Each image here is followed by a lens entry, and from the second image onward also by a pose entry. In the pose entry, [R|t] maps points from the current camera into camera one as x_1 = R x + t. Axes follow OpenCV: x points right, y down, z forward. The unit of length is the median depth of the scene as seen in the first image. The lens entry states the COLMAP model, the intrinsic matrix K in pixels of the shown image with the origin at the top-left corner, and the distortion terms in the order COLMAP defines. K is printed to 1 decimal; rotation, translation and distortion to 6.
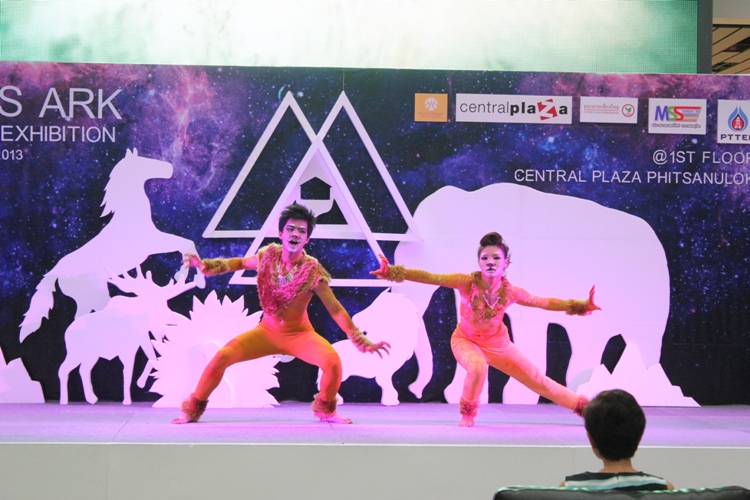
lens RADIAL K [[1837.4, 0, 376.5], [0, 1837.4, 250.6], [0, 0, 1]] dist [0.103121, 0.000000]
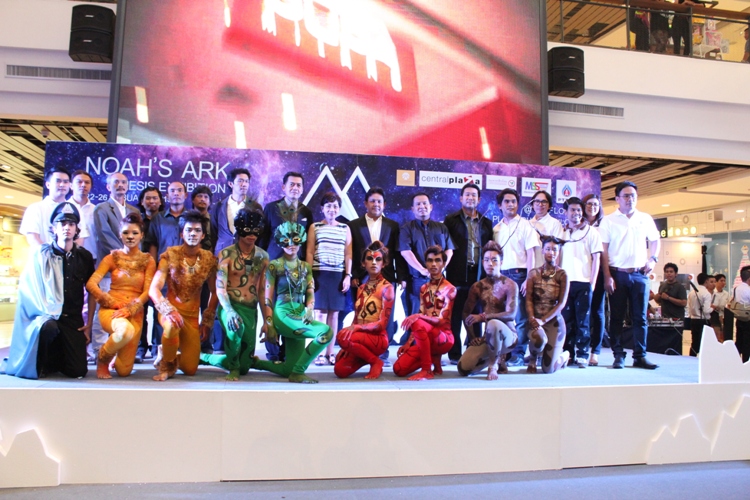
lens RADIAL K [[633.4, 0, 375.3], [0, 633.4, 246.1], [0, 0, 1]] dist [-0.154678, 0.117991]
pose [[0.994889, 0.013834, 0.100023, -0.059860], [-0.008782, 0.998671, -0.050777, 0.019072], [-0.100592, 0.049639, 0.993689, 0.403446]]
